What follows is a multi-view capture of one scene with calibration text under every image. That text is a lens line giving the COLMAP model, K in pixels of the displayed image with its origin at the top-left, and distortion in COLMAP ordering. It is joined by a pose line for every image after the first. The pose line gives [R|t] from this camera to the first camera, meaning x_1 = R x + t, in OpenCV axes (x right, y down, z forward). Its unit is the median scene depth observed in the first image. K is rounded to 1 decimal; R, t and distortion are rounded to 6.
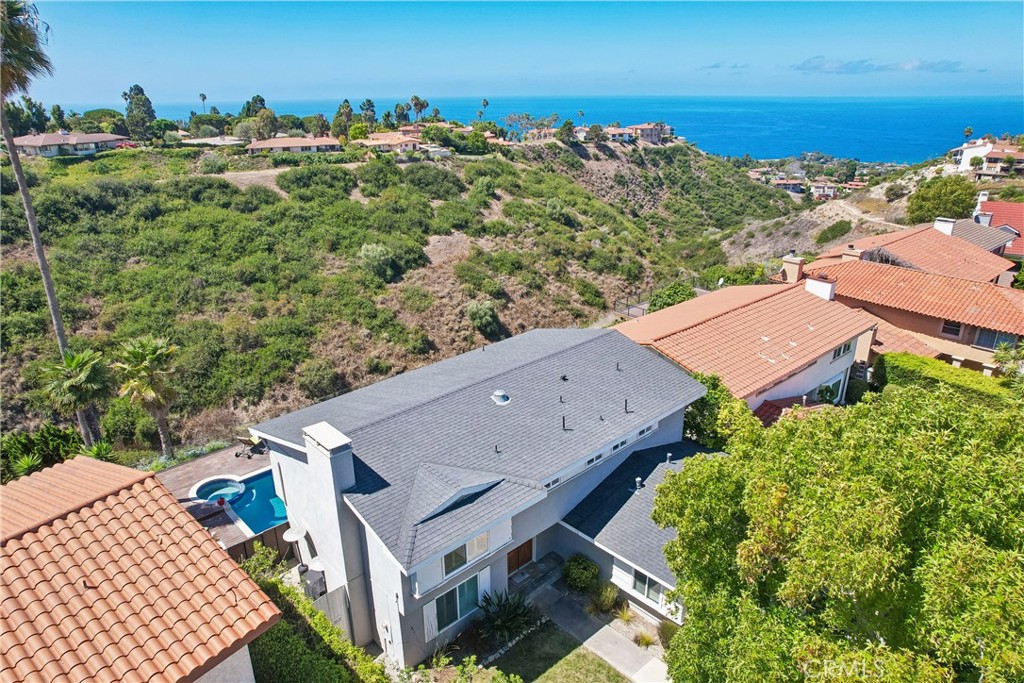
lens RADIAL K [[654.9, 0, 510.2], [0, 654.9, 345.9], [0, 0, 1]] dist [-0.066093, 0.055694]
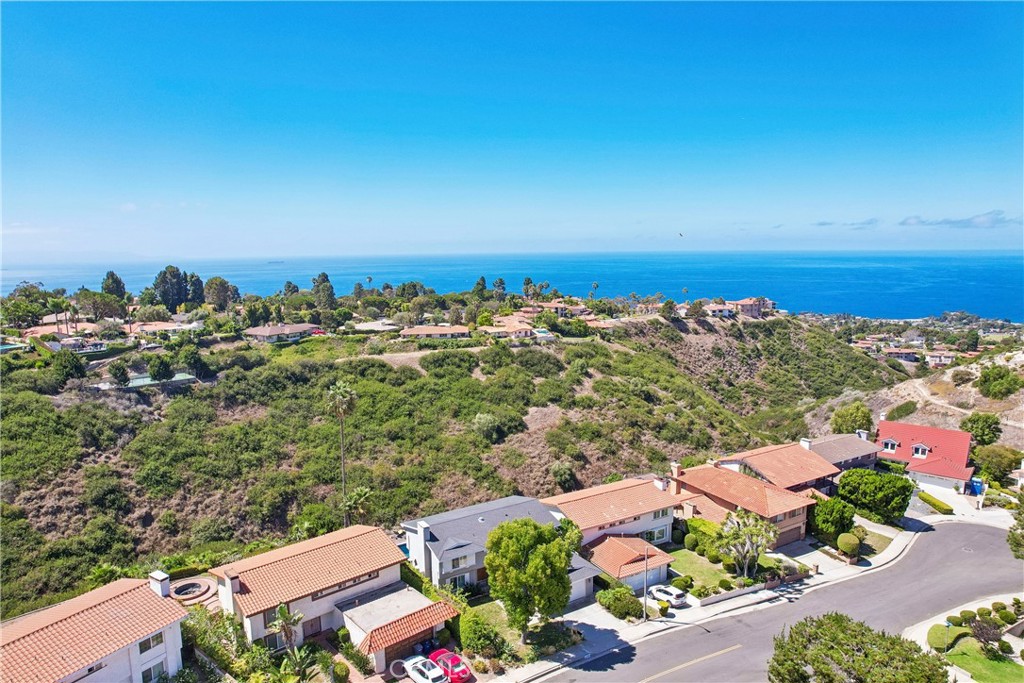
lens RADIAL K [[654.9, 0, 510.2], [0, 654.9, 345.9], [0, 0, 1]] dist [-0.066093, 0.055694]
pose [[0.979820, 0.025422, -0.198260, 0.091505], [-0.068692, 0.974294, -0.214554, -0.007578], [0.187709, 0.223843, 0.956378, -0.266955]]
